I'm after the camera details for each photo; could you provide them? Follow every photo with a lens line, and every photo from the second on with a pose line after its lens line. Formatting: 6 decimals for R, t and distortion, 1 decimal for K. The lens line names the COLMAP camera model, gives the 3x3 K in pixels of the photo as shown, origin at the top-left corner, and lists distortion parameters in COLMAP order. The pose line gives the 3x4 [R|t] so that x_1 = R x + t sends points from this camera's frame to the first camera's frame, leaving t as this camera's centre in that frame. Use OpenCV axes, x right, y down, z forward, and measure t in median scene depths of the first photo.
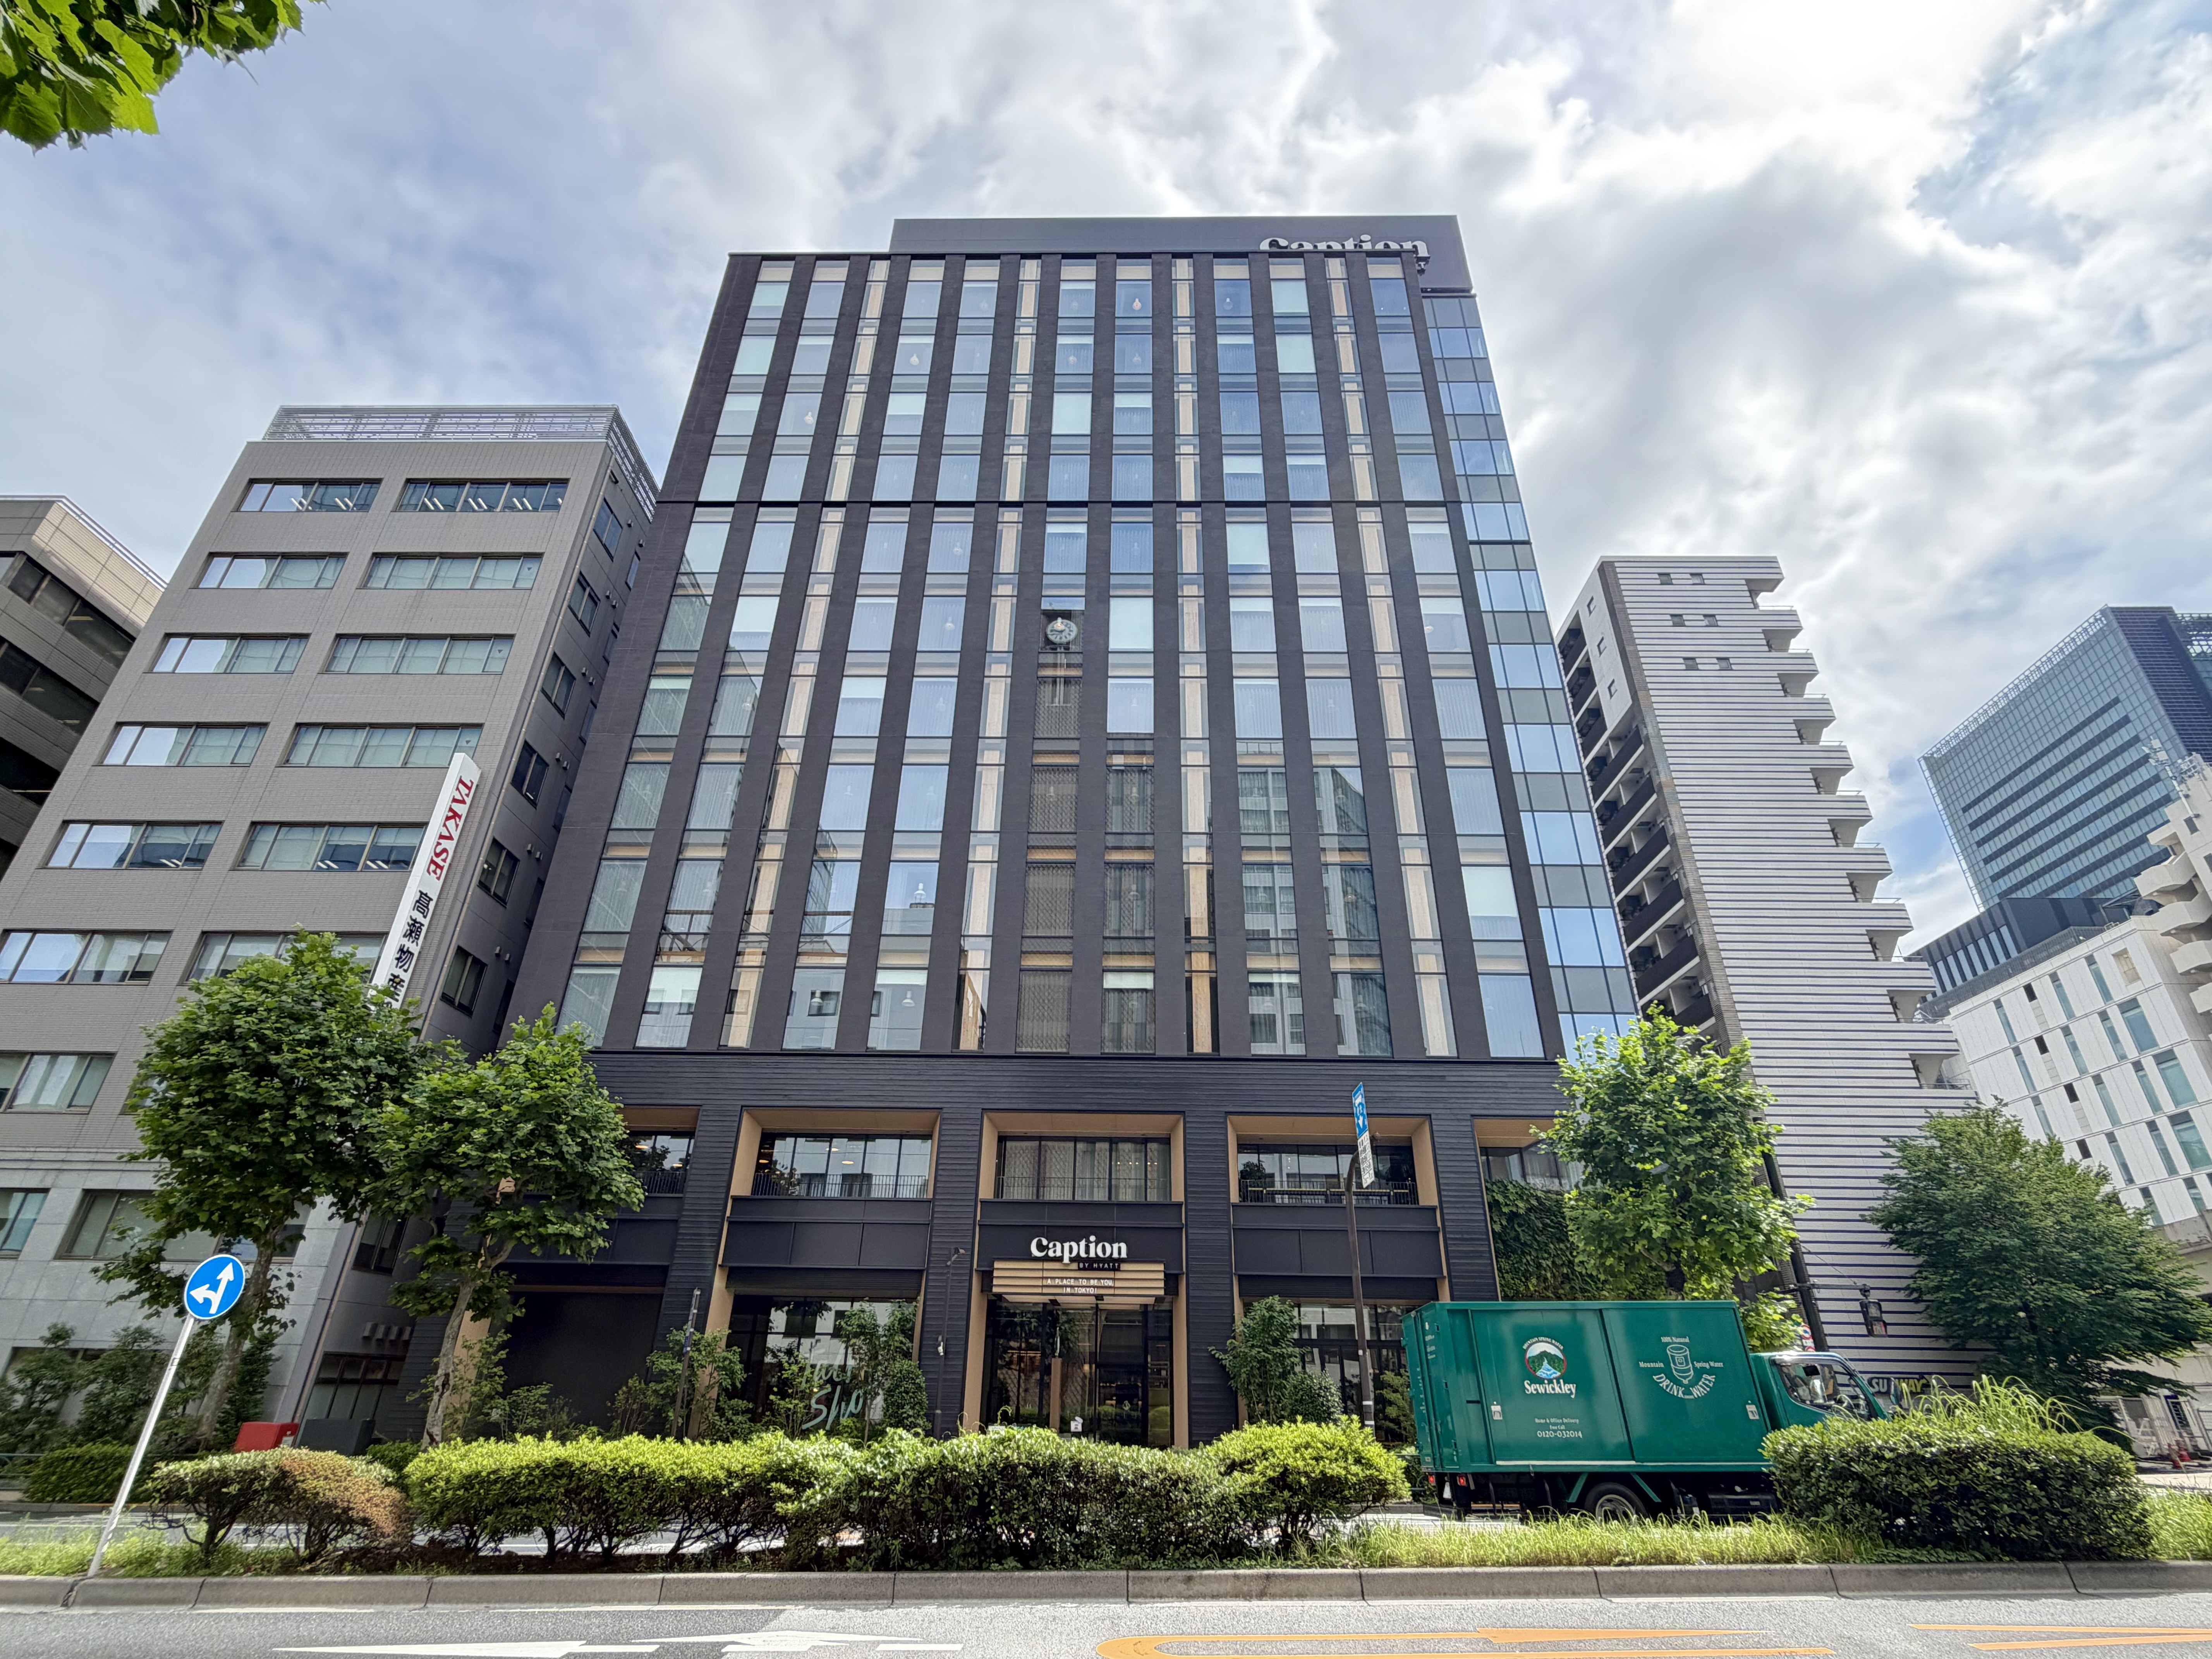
lens RADIAL K [[1041.9, 0, 1106.0], [0, 1041.9, 829.5], [0, 0, 1]] dist [-0.001711, 0.000545]
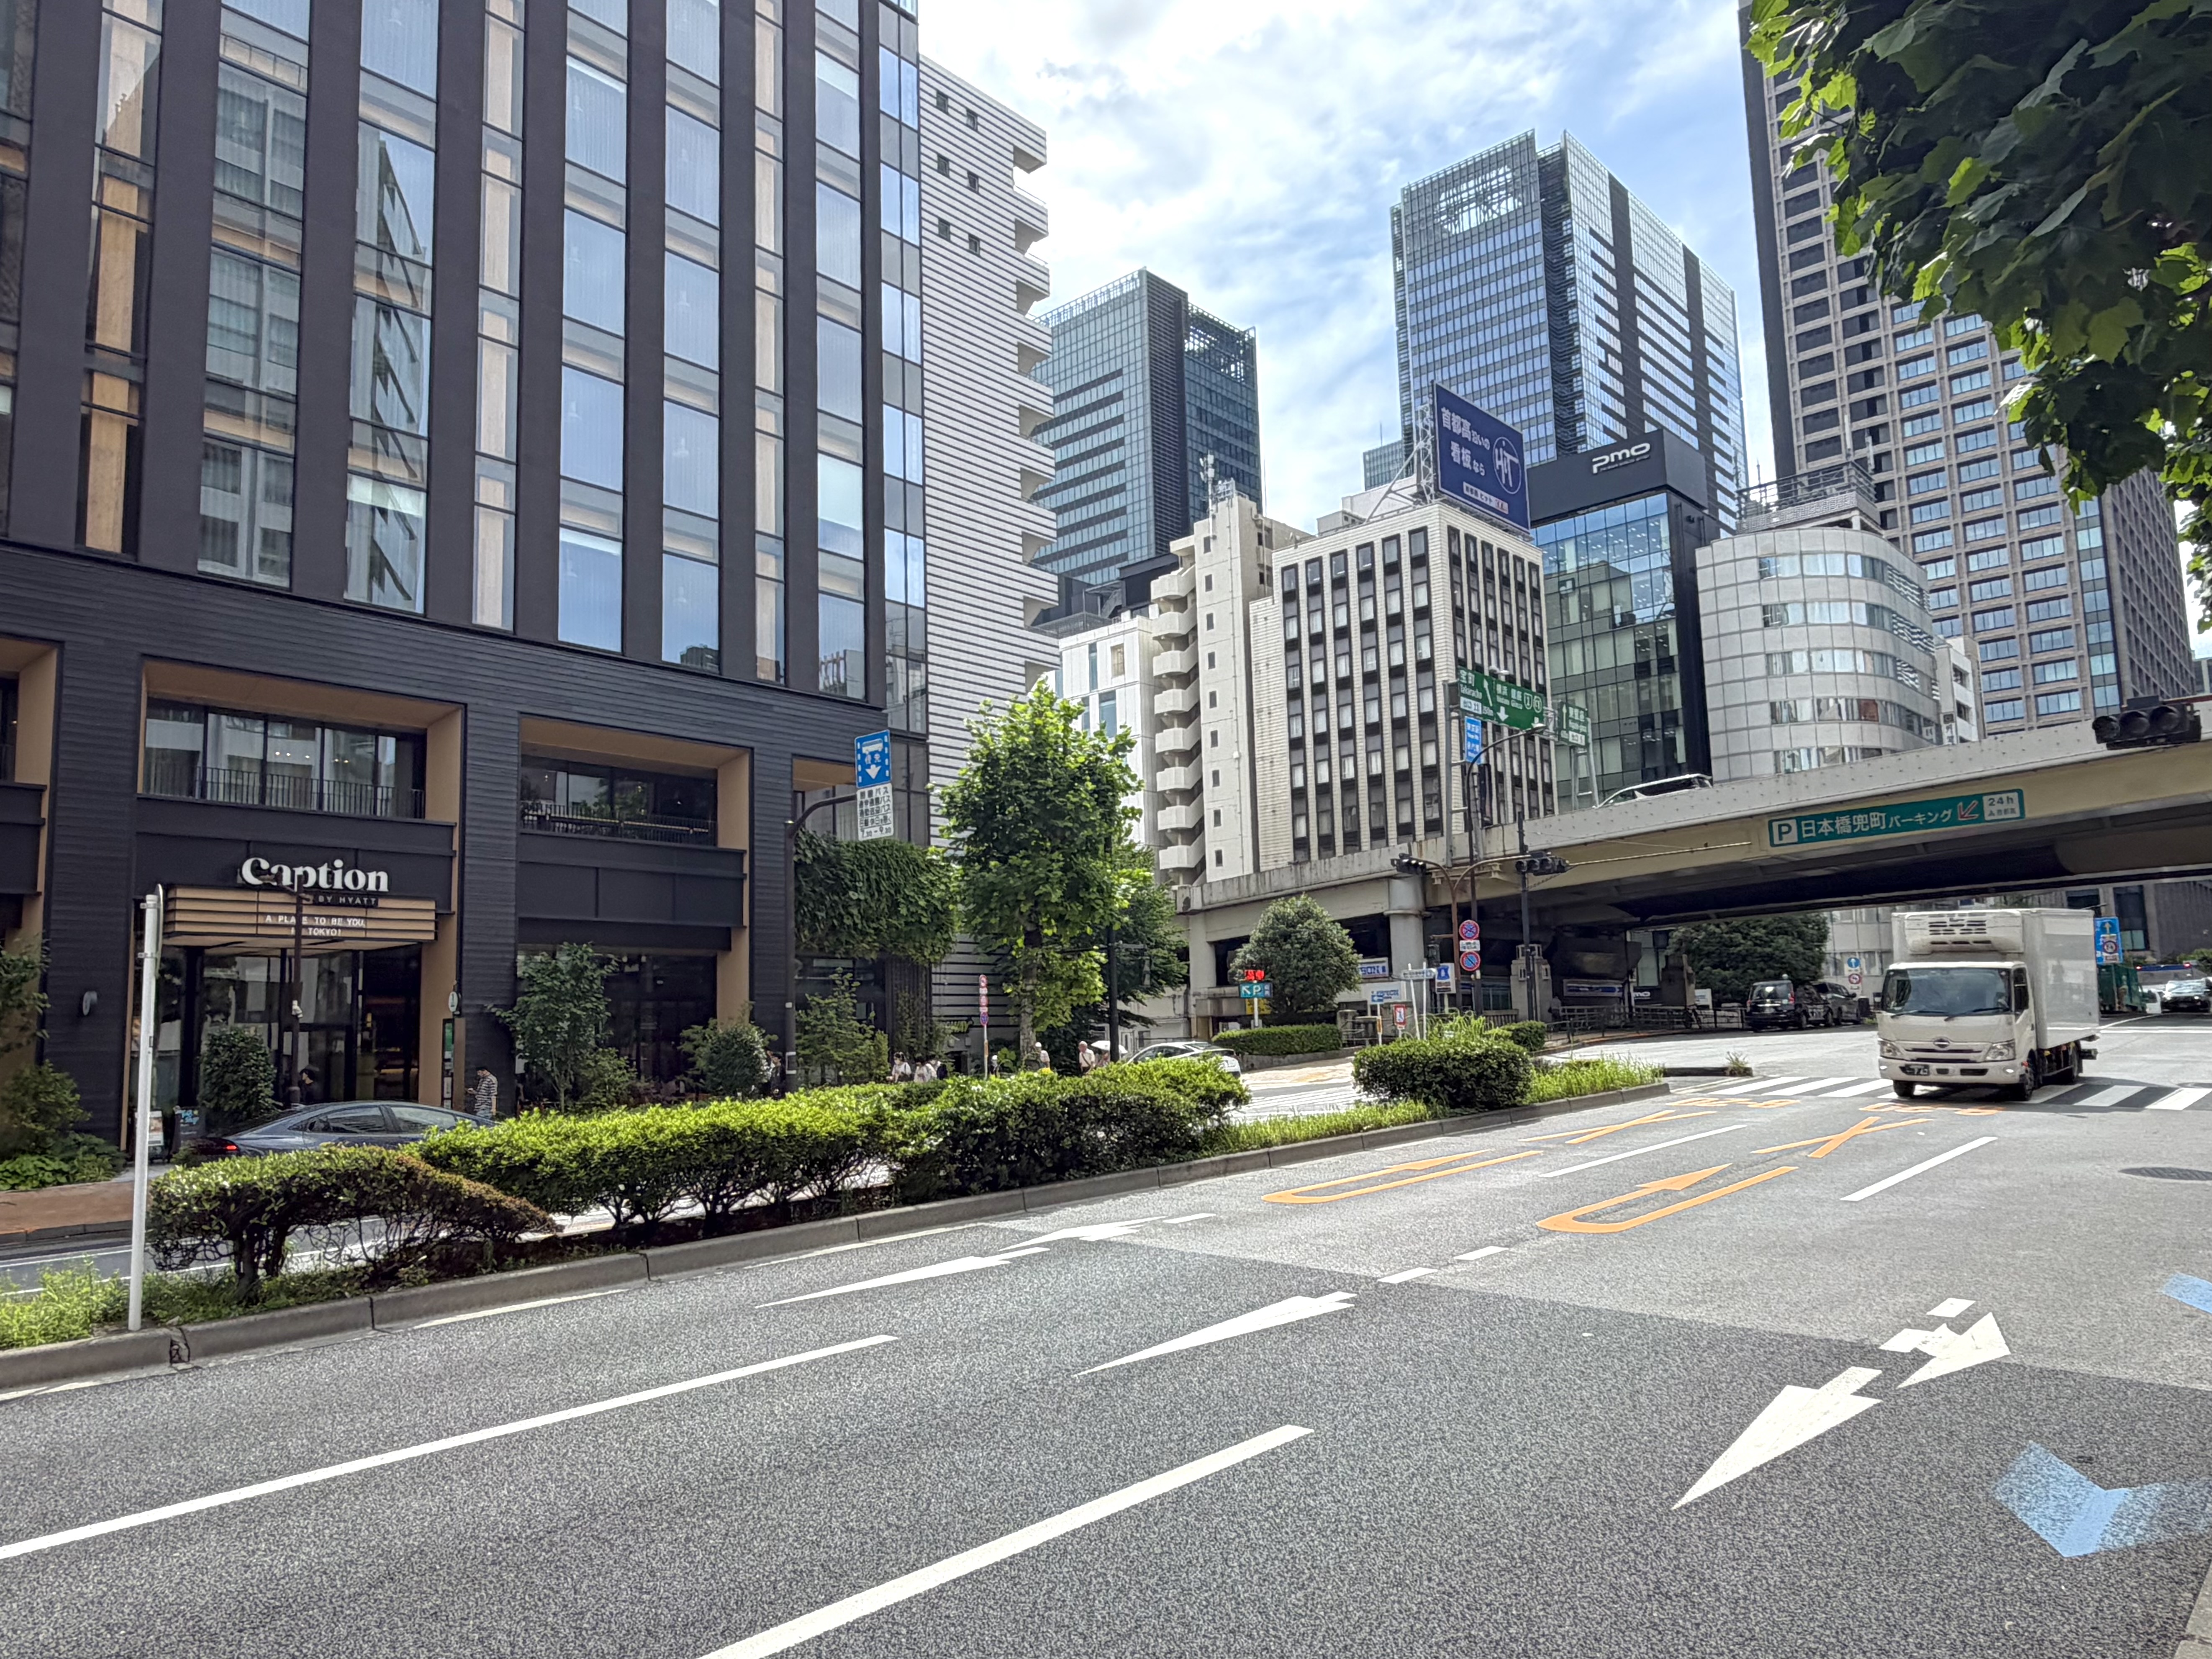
lens RADIAL K [[1508.8, 0, 1106.0], [0, 1508.8, 829.5], [0, 0, 1]] dist [0.002521, -0.001321]
pose [[0.647368, 0.073310, 0.758644, -0.446444], [-0.329113, 0.924672, 0.191486, 0.010758], [-0.687459, -0.373642, 0.622730, 0.030736]]
